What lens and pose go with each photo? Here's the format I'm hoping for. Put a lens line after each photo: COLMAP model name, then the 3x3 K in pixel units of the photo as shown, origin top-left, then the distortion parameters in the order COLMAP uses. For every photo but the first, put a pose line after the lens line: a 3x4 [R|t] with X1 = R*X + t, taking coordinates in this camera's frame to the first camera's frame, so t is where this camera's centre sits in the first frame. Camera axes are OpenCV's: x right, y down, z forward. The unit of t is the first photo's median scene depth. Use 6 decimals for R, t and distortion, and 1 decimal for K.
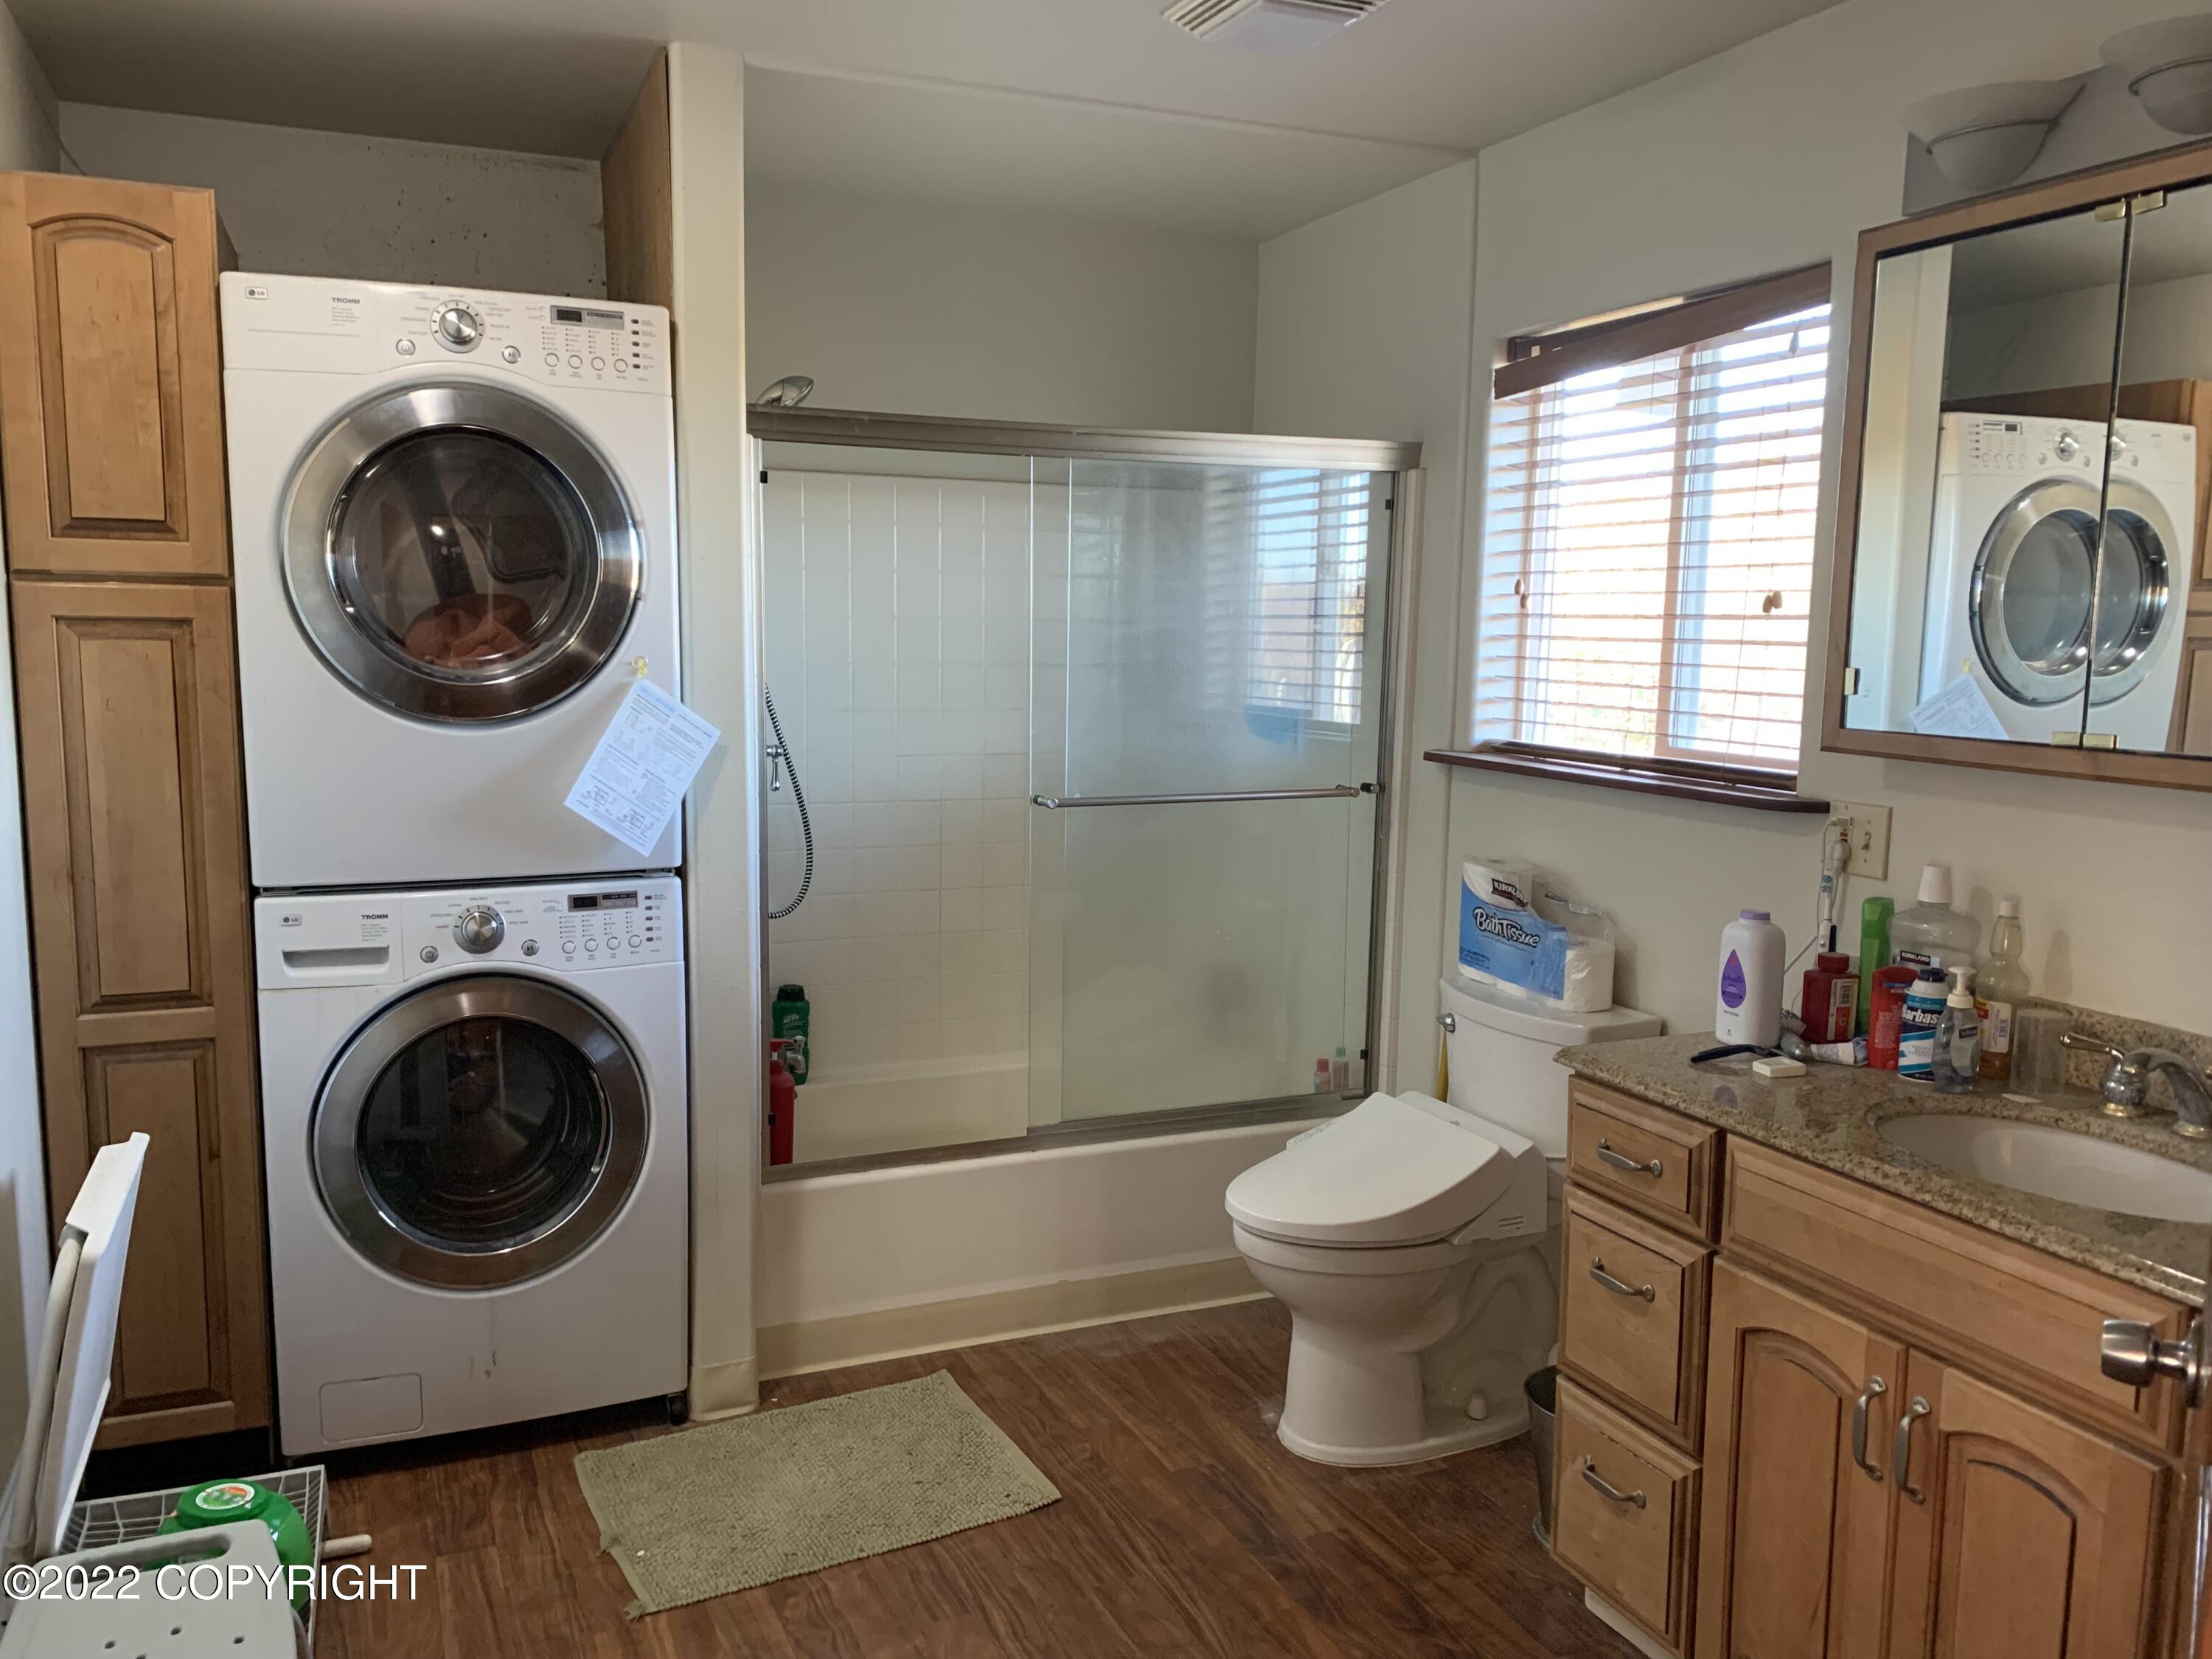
lens RADIAL K [[1661.3, 0, 1084.3], [0, 1661.3, 809.4], [0, 0, 1]] dist [0.119402, -0.253024]
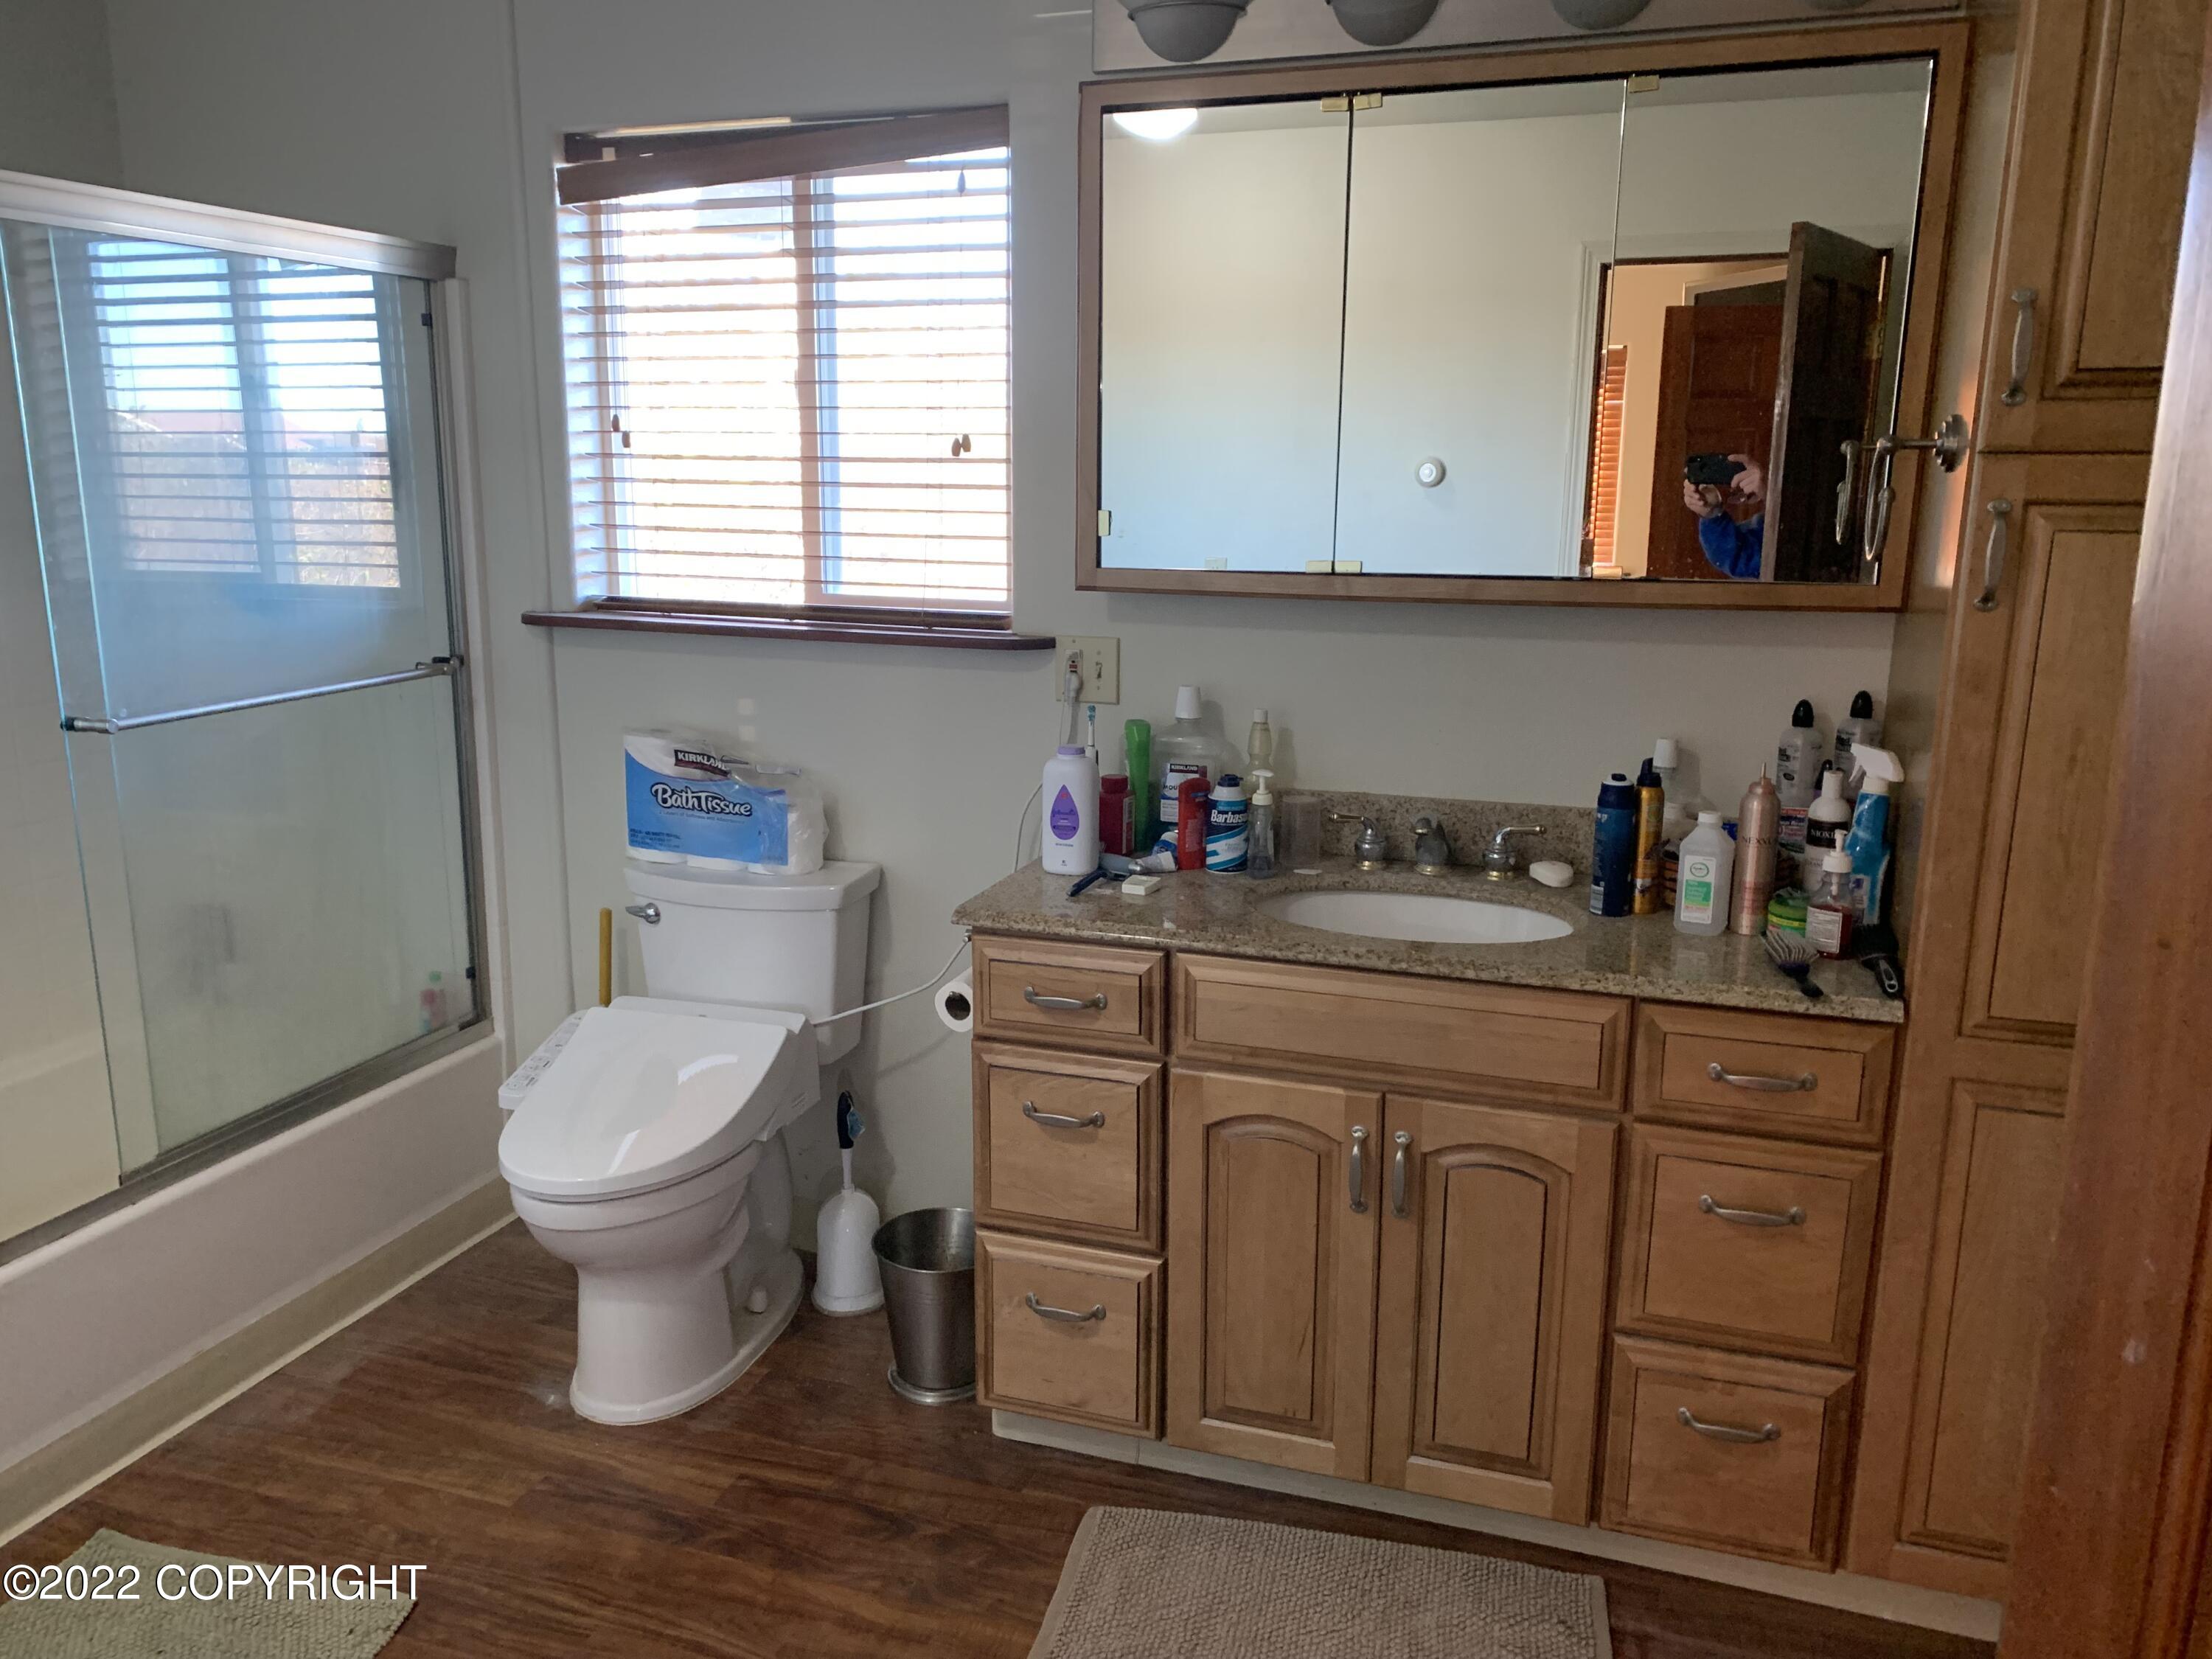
lens RADIAL K [[1670.8, 0, 1107.7], [0, 1670.8, 802.8], [0, 0, 1]] dist [0.093561, -0.196620]
pose [[0.674910, -0.152930, 0.721879, -0.279425], [0.084385, 0.987866, 0.130384, -0.031289], [-0.733059, -0.027082, 0.679626, 0.213283]]
